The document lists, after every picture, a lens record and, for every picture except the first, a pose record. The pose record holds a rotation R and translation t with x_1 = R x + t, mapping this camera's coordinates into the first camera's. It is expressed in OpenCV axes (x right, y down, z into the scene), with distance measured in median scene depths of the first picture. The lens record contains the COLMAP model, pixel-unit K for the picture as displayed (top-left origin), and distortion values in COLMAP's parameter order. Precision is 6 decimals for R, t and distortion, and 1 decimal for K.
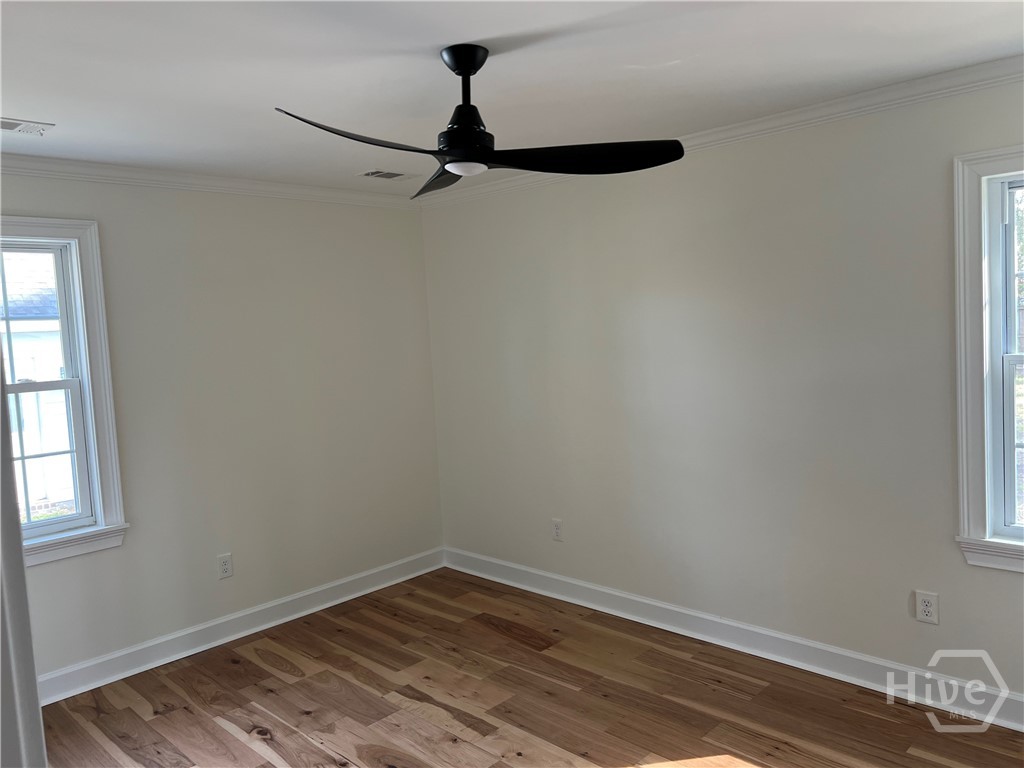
lens RADIAL K [[769.9, 0, 515.0], [0, 769.9, 383.0], [0, 0, 1]] dist [0.053321, -0.060951]
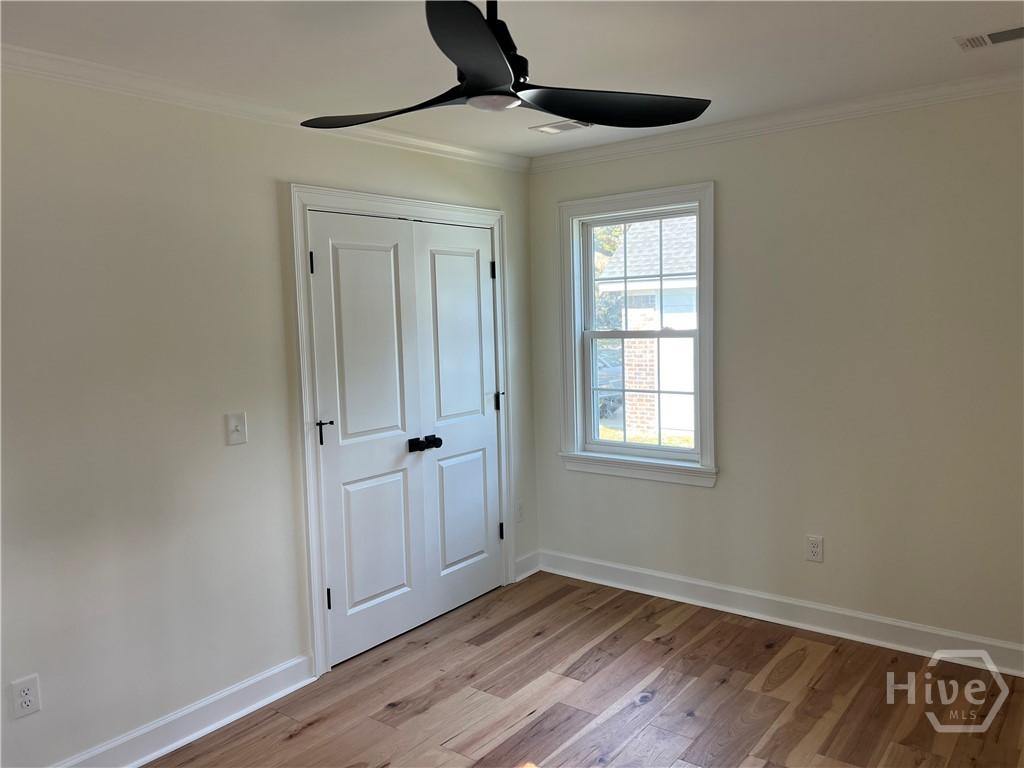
lens RADIAL K [[769.9, 0, 513.5], [0, 769.9, 380.1], [0, 0, 1]] dist [0.053321, -0.060951]
pose [[0.093390, 0.131958, -0.986846, 0.512364], [-0.037743, 0.990935, 0.128933, -0.066651], [0.994914, 0.025205, 0.097524, 0.634176]]
